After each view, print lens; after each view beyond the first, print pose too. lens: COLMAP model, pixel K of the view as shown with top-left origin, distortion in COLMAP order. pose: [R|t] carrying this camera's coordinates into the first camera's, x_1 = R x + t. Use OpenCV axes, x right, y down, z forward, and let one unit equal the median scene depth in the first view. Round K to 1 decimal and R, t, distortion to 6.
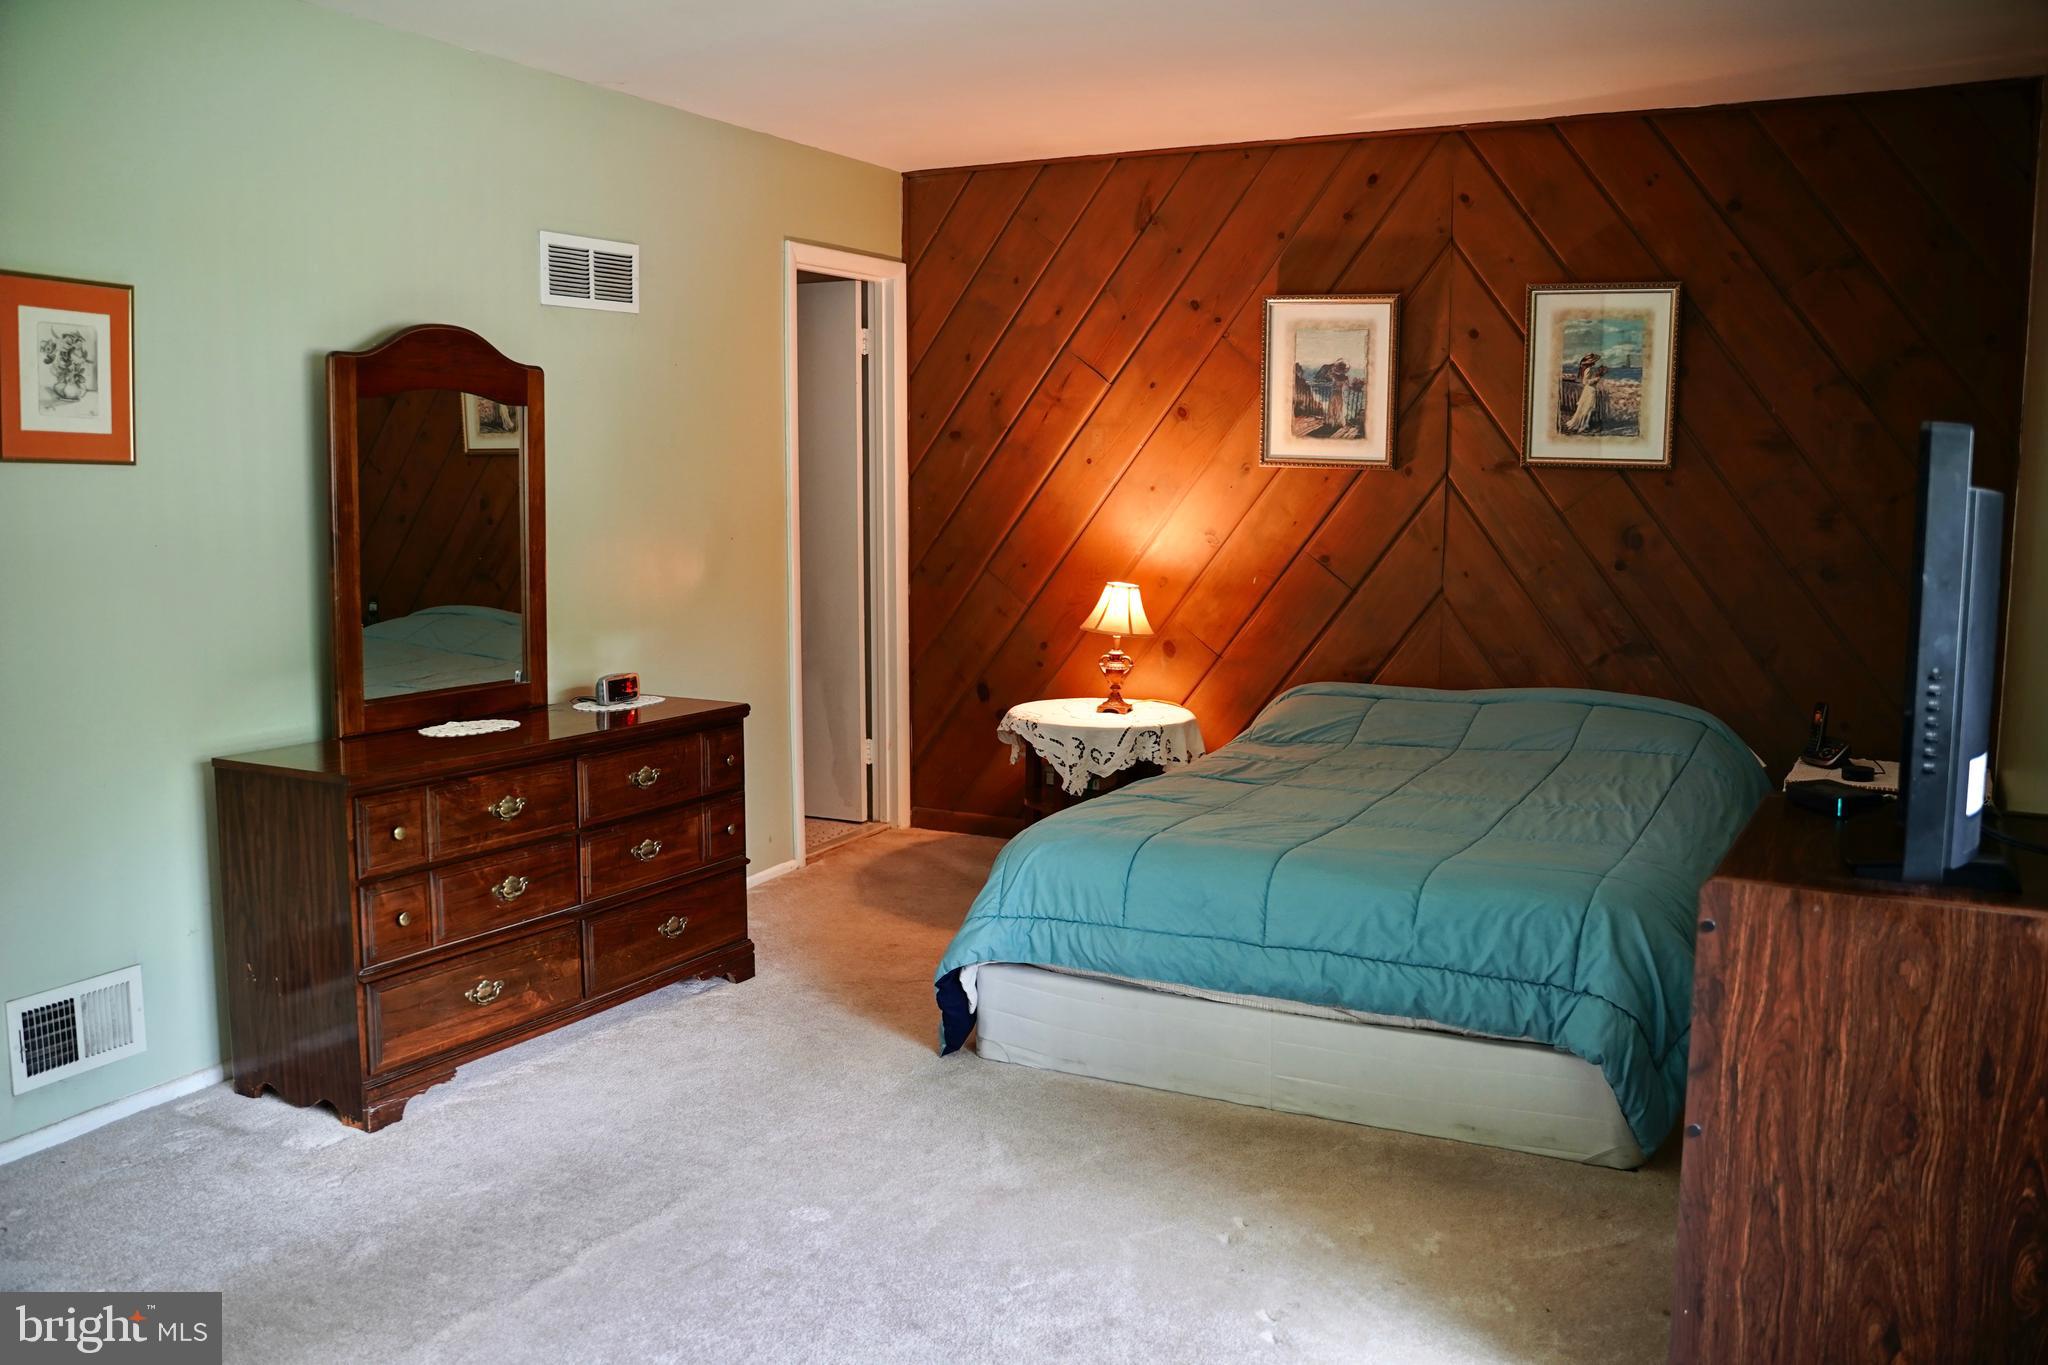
lens RADIAL K [[1670.0, 0, 1023.5], [0, 1670.0, 672.9], [0, 0, 1]] dist [-0.120151, 0.104136]
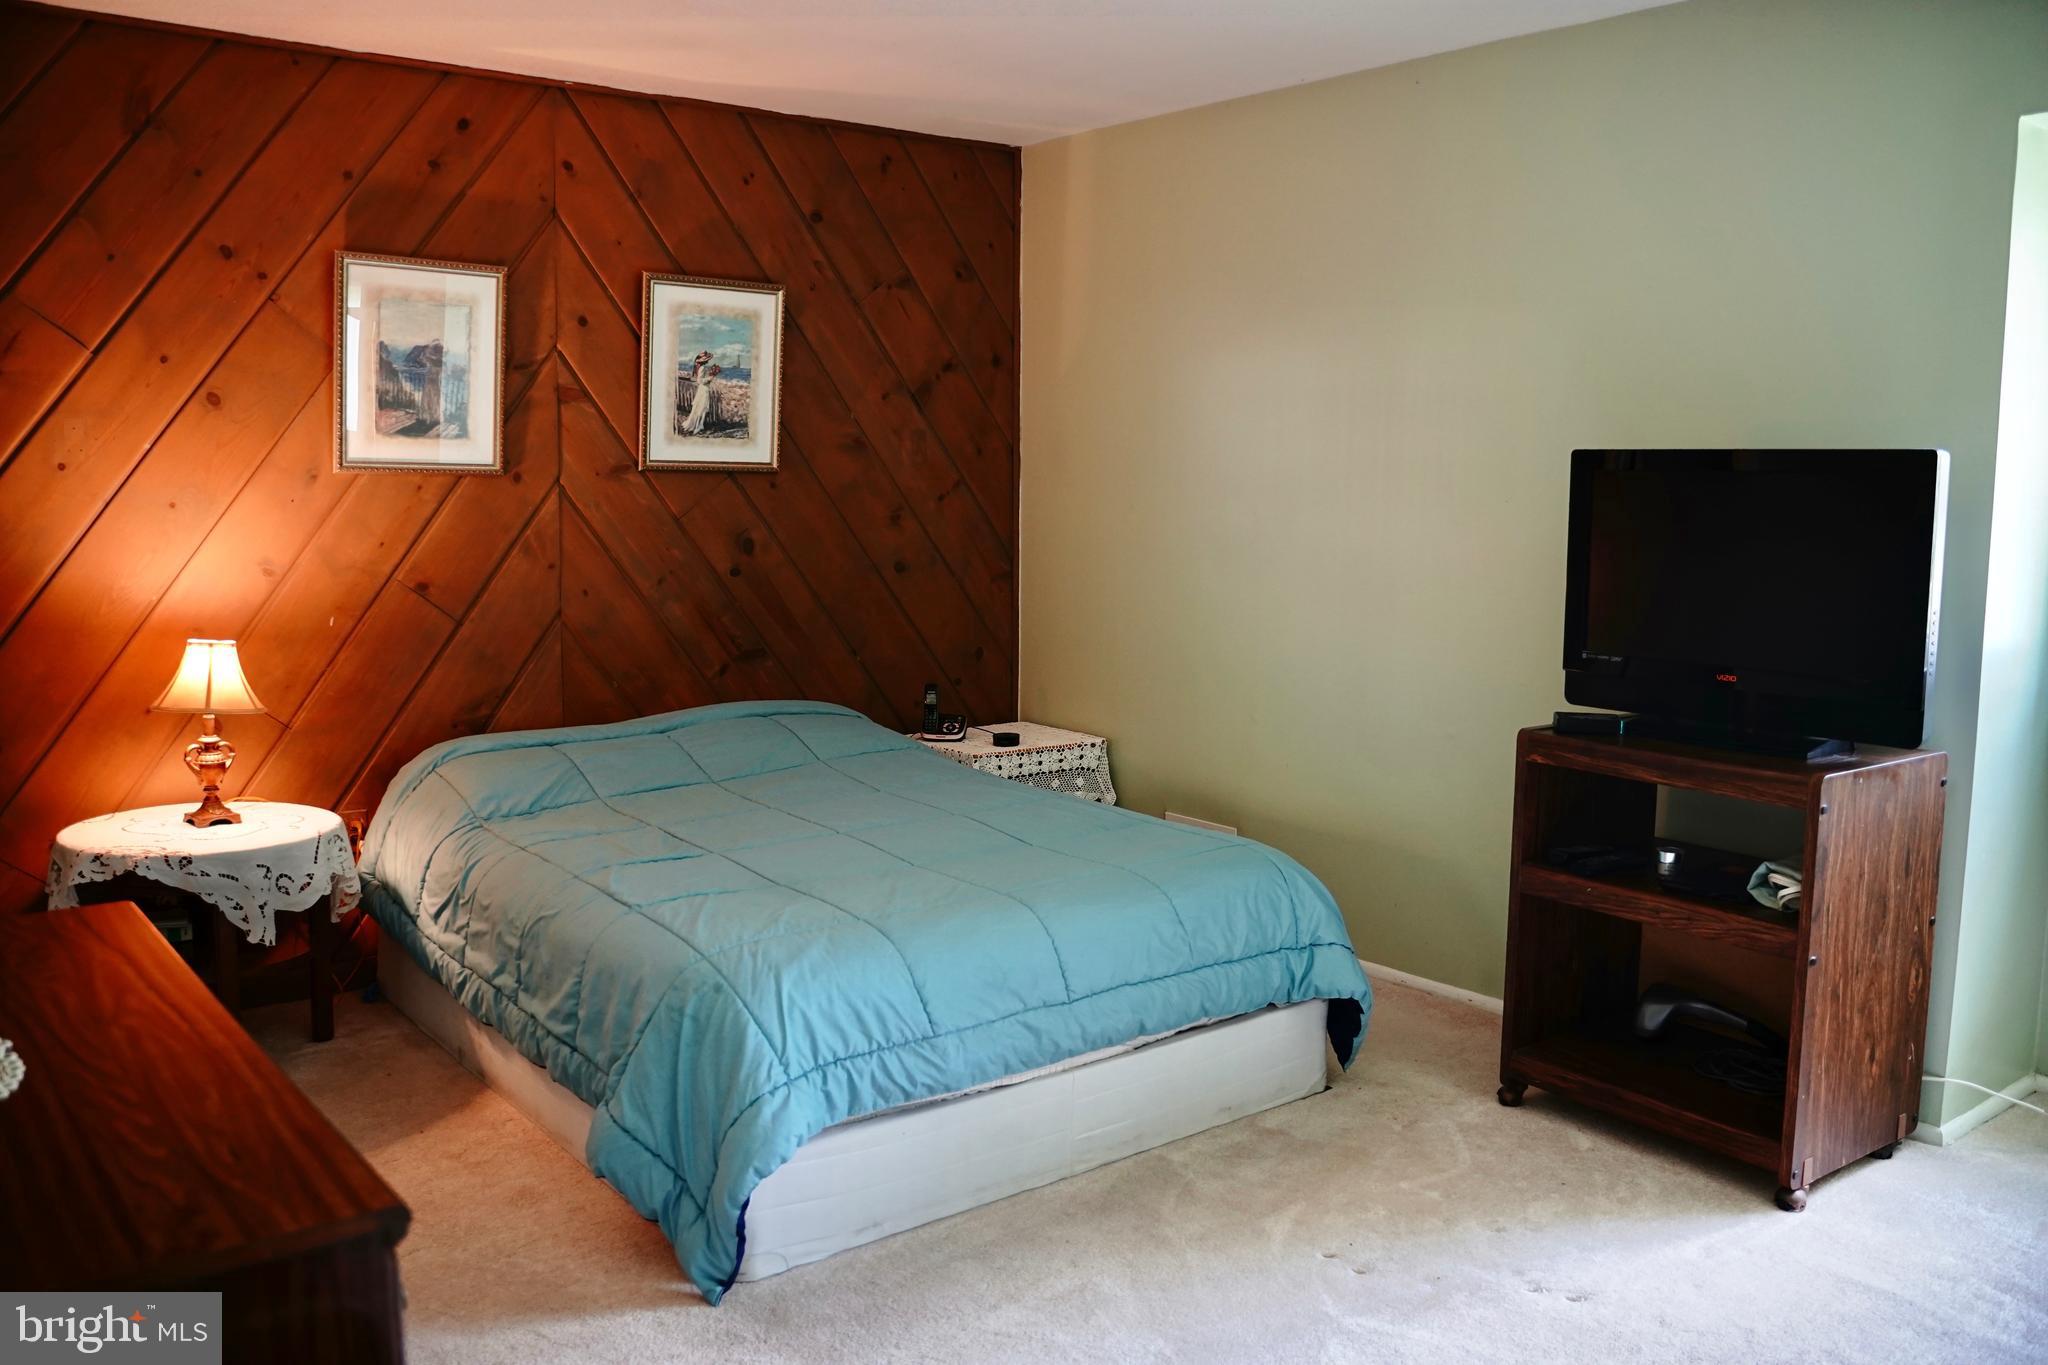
lens RADIAL K [[1670.0, 0, 1023.5], [0, 1670.0, 672.9], [0, 0, 1]] dist [-0.120151, 0.104136]
pose [[0.406720, -0.107212, 0.907240, -0.449199], [0.108597, 0.991722, 0.068511, -0.052563], [-0.907075, 0.070658, 0.414996, 0.425947]]
